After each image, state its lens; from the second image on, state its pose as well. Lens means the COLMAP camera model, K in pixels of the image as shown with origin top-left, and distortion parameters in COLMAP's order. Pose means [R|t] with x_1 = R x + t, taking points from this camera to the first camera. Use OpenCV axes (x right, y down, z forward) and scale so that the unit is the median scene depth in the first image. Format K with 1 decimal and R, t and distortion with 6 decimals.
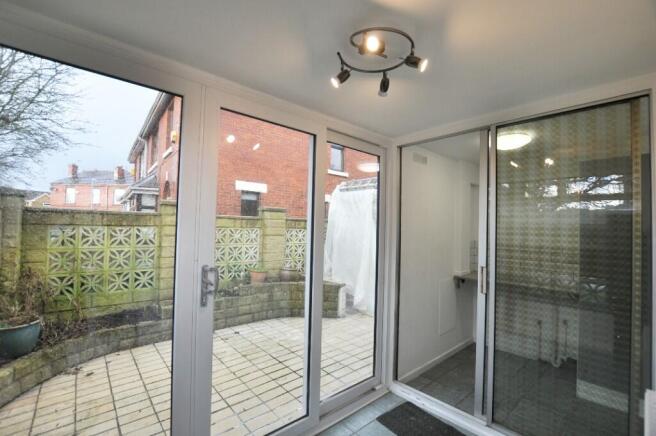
lens RADIAL K [[287.7, 0, 328.0], [0, 287.7, 222.2], [0, 0, 1]] dist [-0.001178, -0.000100]
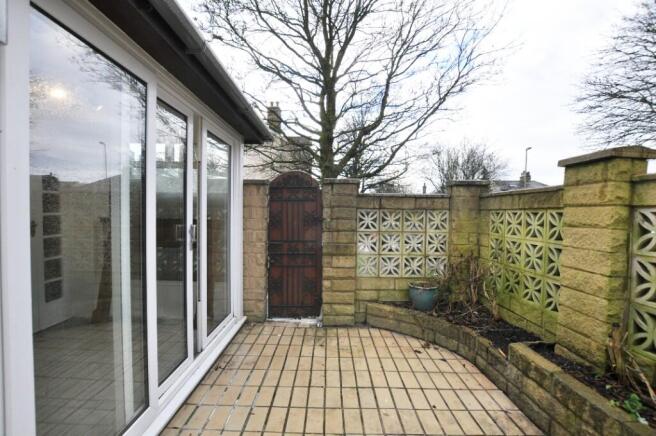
lens RADIAL K [[287.7, 0, 326.3], [0, 287.7, 217.8], [0, 0, 1]] dist [-0.001178, -0.000100]
pose [[-0.665152, -0.002991, -0.746702, 0.150943], [0.007567, 0.999914, -0.010746, 0.042828], [0.746670, -0.012797, -0.665072, 1.258135]]
